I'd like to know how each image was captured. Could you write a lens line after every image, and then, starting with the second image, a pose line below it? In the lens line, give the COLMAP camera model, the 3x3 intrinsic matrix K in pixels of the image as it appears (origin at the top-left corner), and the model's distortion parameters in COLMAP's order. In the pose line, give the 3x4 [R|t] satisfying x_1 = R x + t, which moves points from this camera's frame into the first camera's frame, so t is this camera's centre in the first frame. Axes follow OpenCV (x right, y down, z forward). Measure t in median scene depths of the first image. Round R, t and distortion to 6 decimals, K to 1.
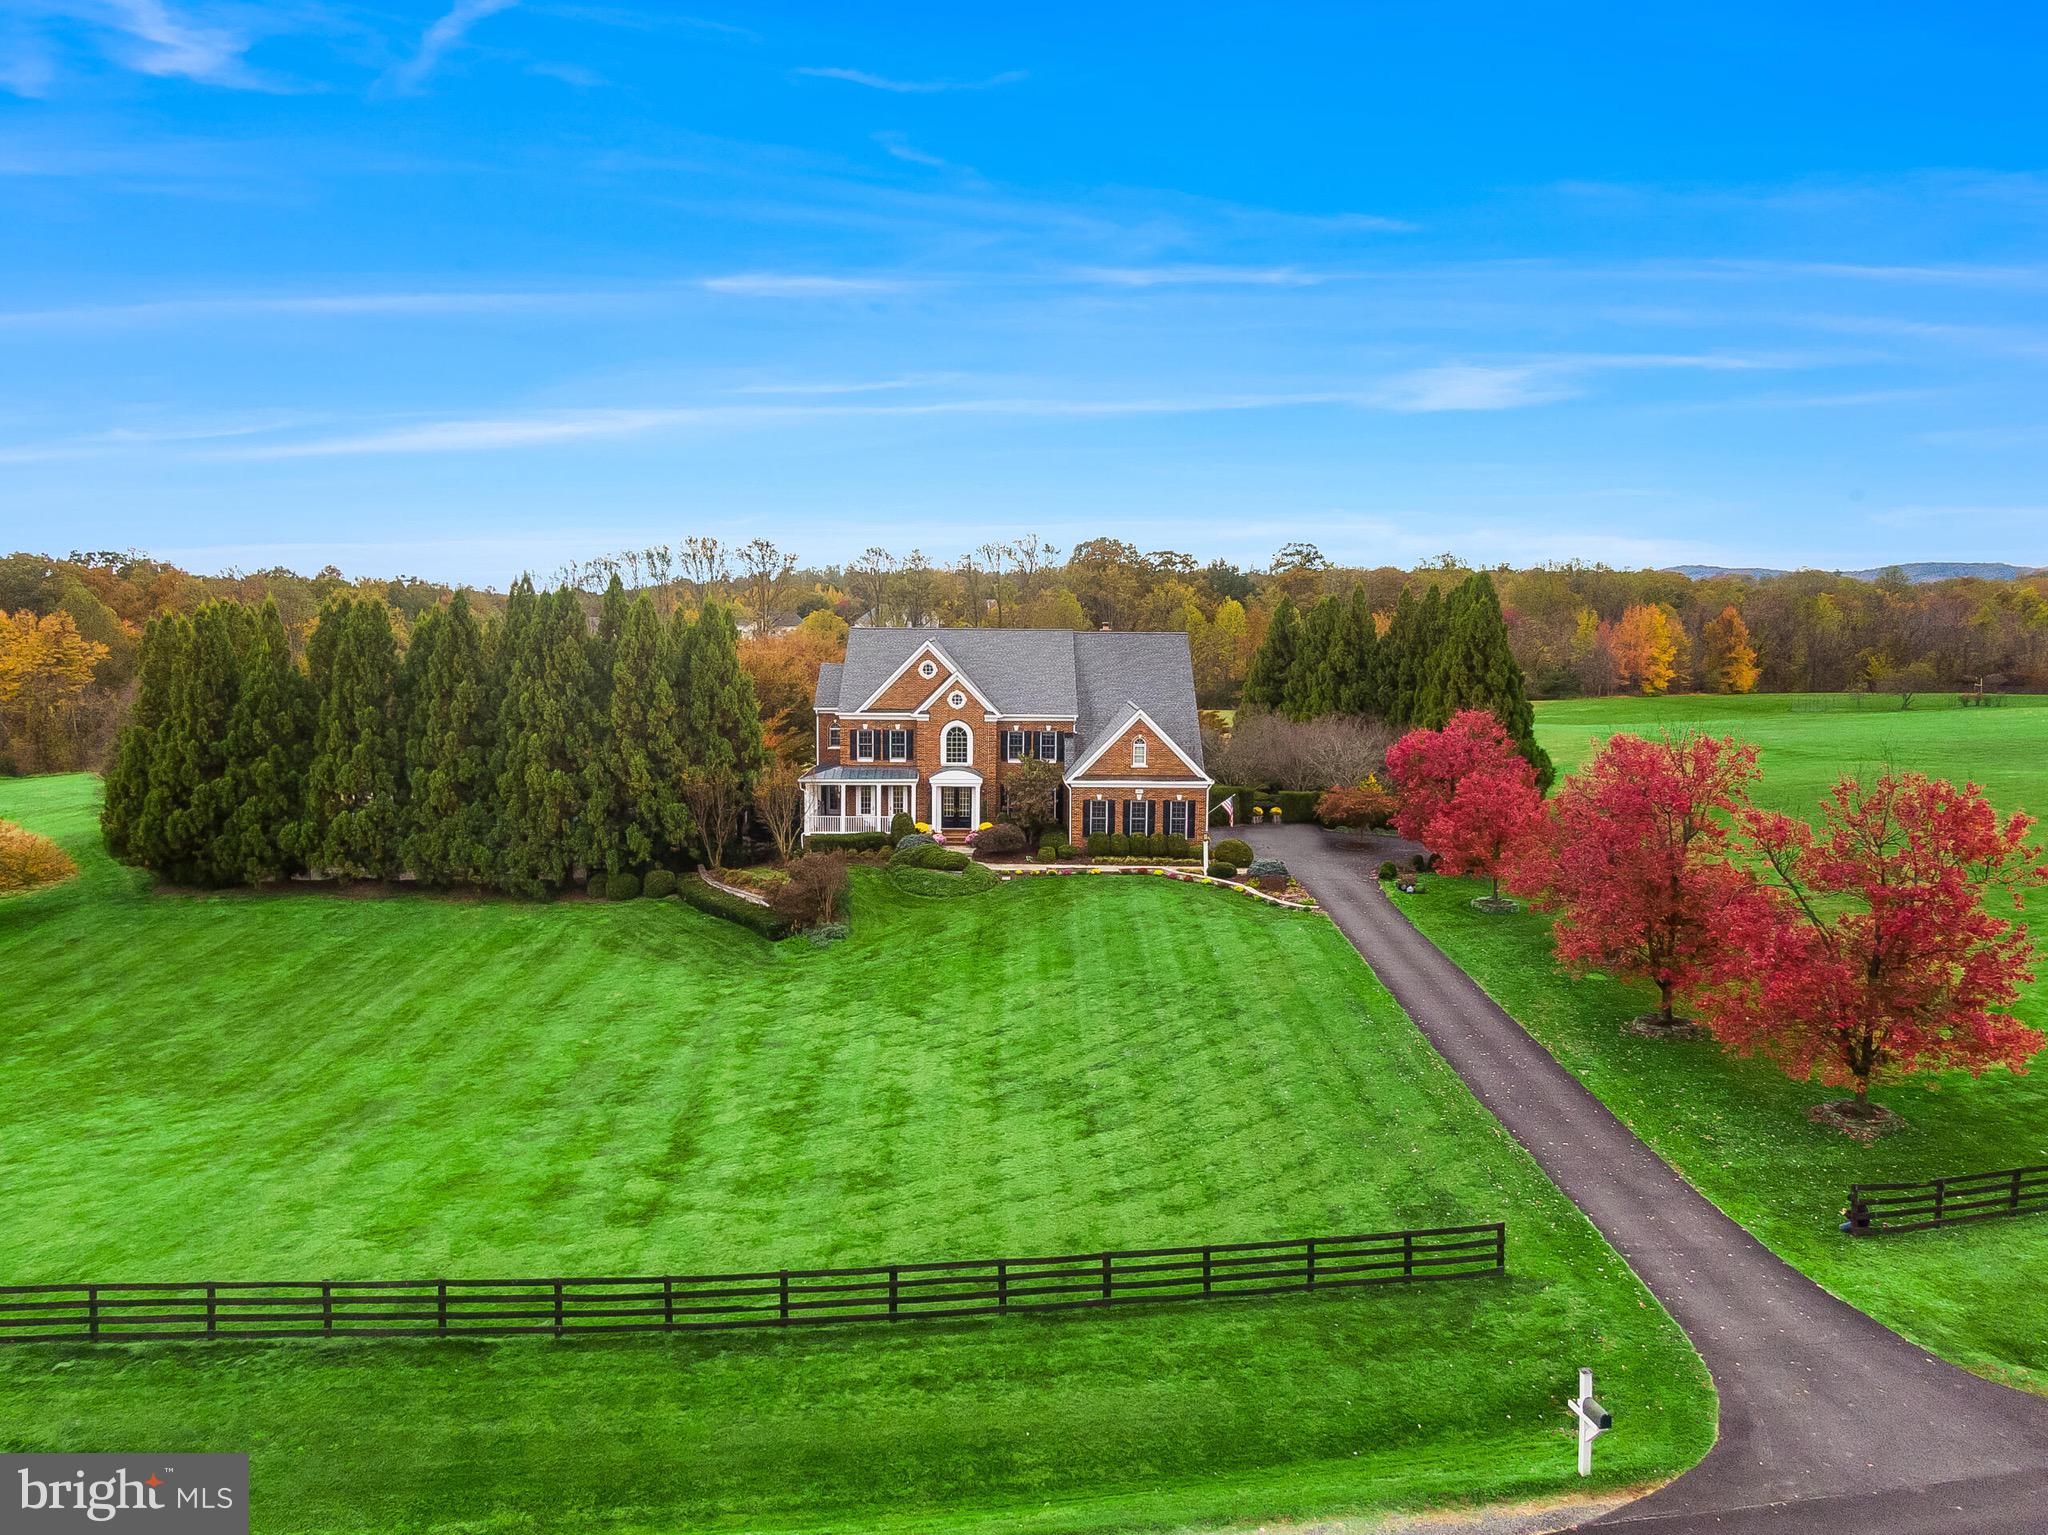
lens RADIAL K [[1446.2, 0, 1036.6], [0, 1446.2, 696.9], [0, 0, 1]] dist [0.037018, -0.047744]
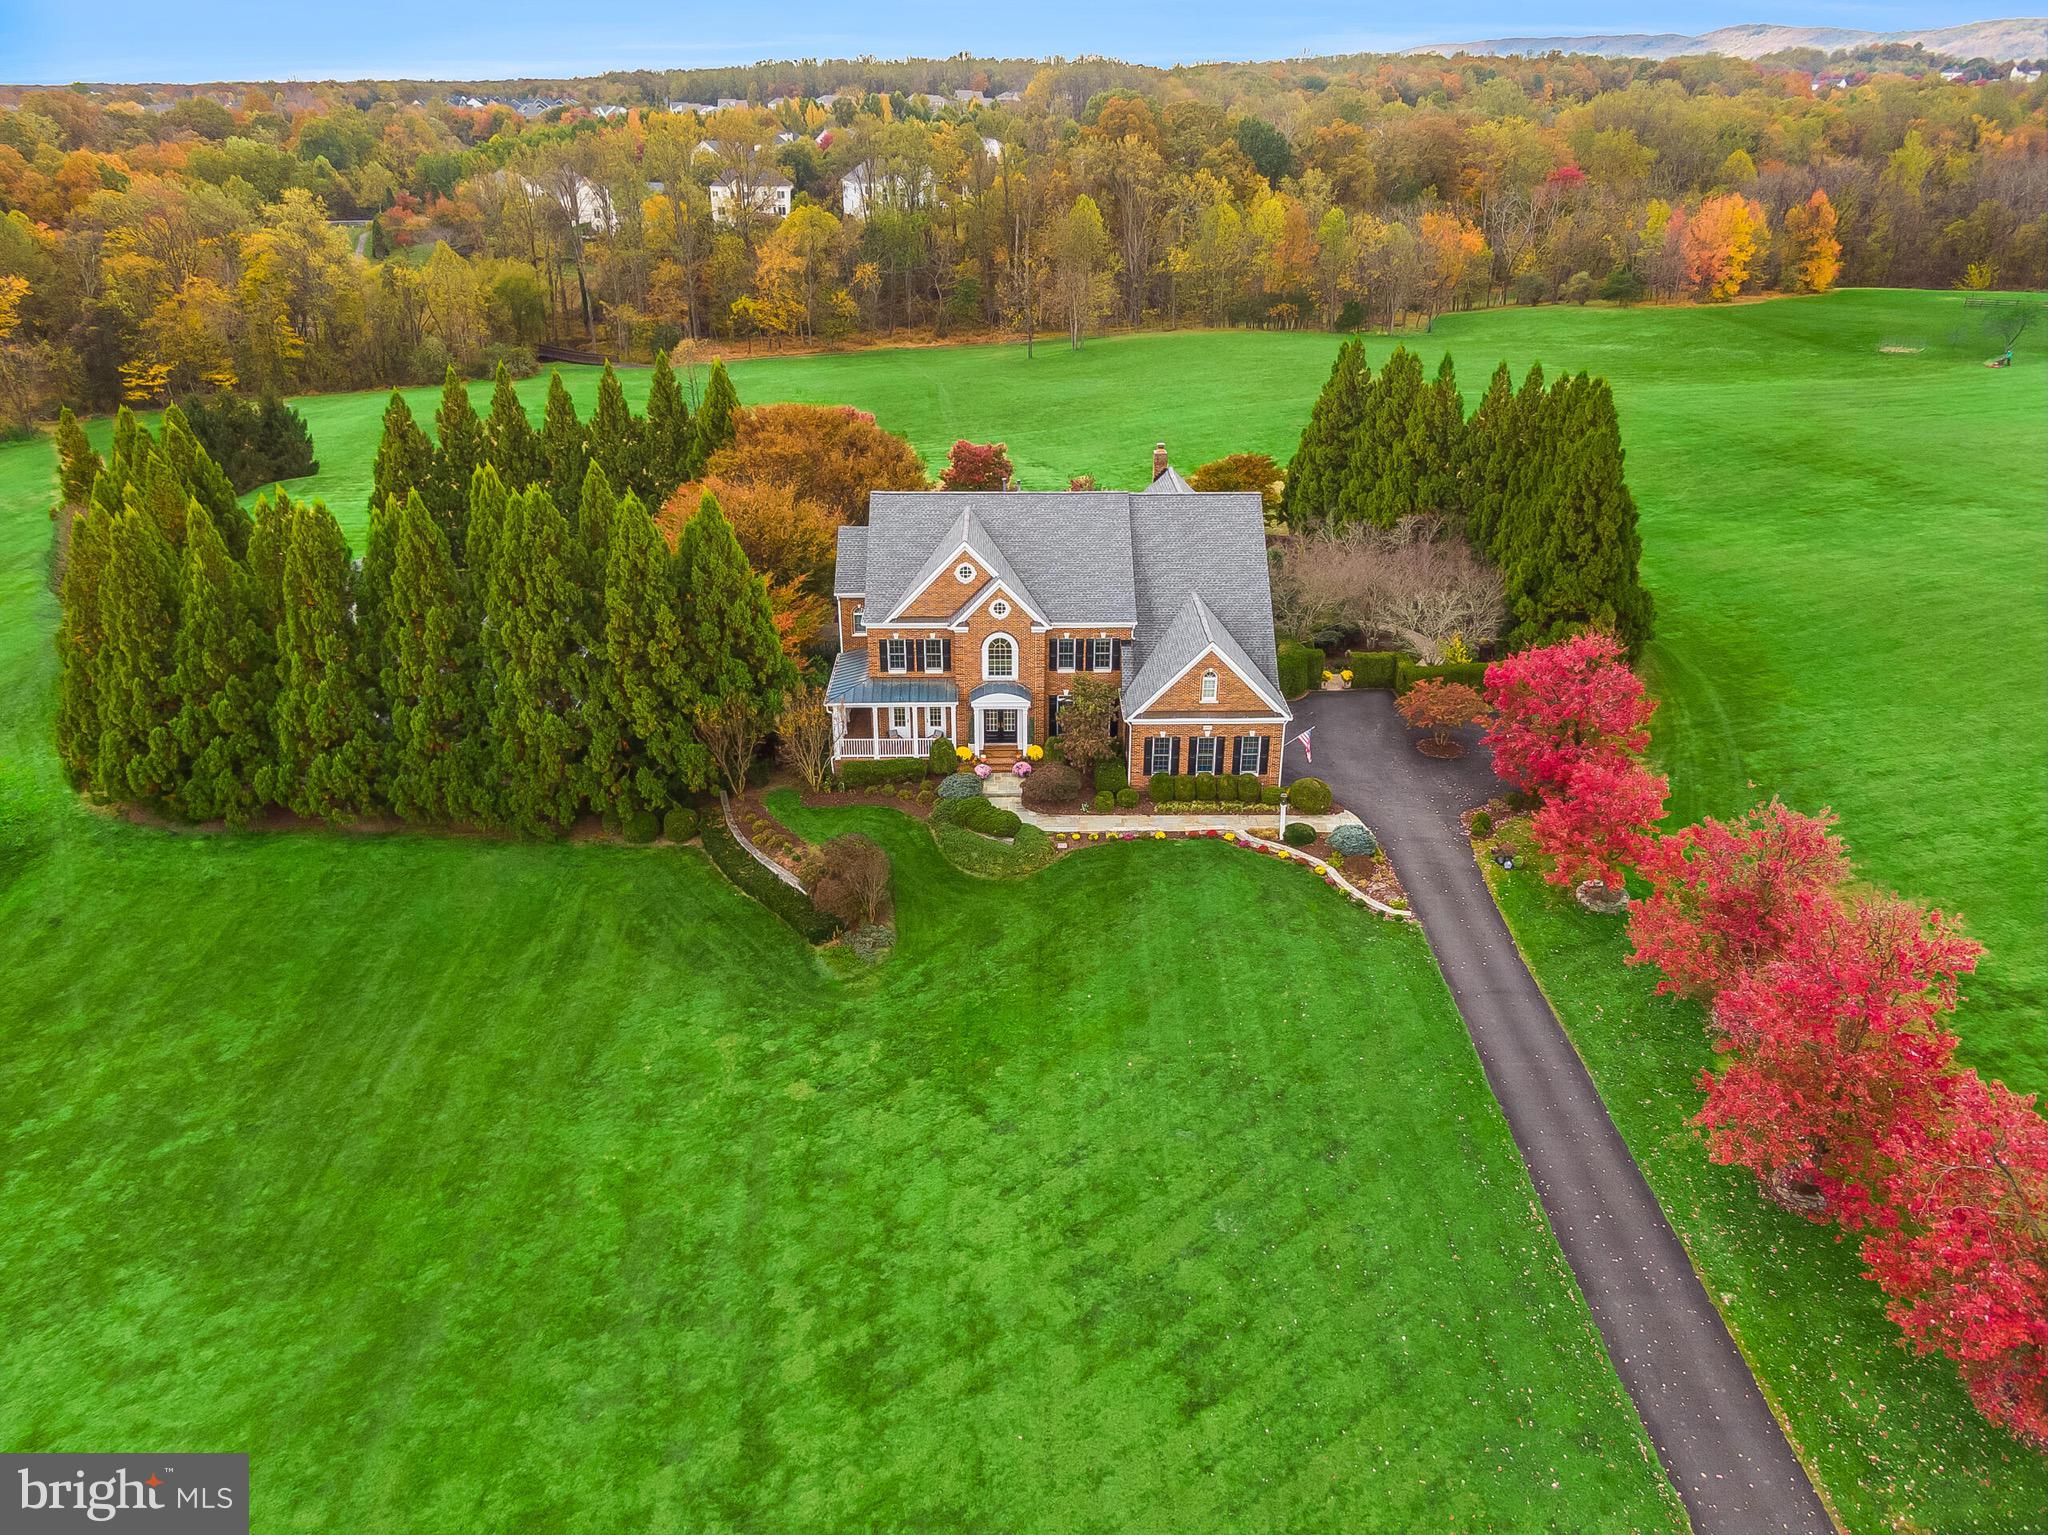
lens RADIAL K [[1456.7, 0, 1034.2], [0, 1456.7, 713.1], [0, 0, 1]] dist [0.032351, -0.045056]
pose [[0.999992, -0.003886, -0.000580, -0.034521], [0.003855, 0.941784, 0.336198, -0.238535], [-0.000760, -0.336197, 0.941791, 0.151040]]
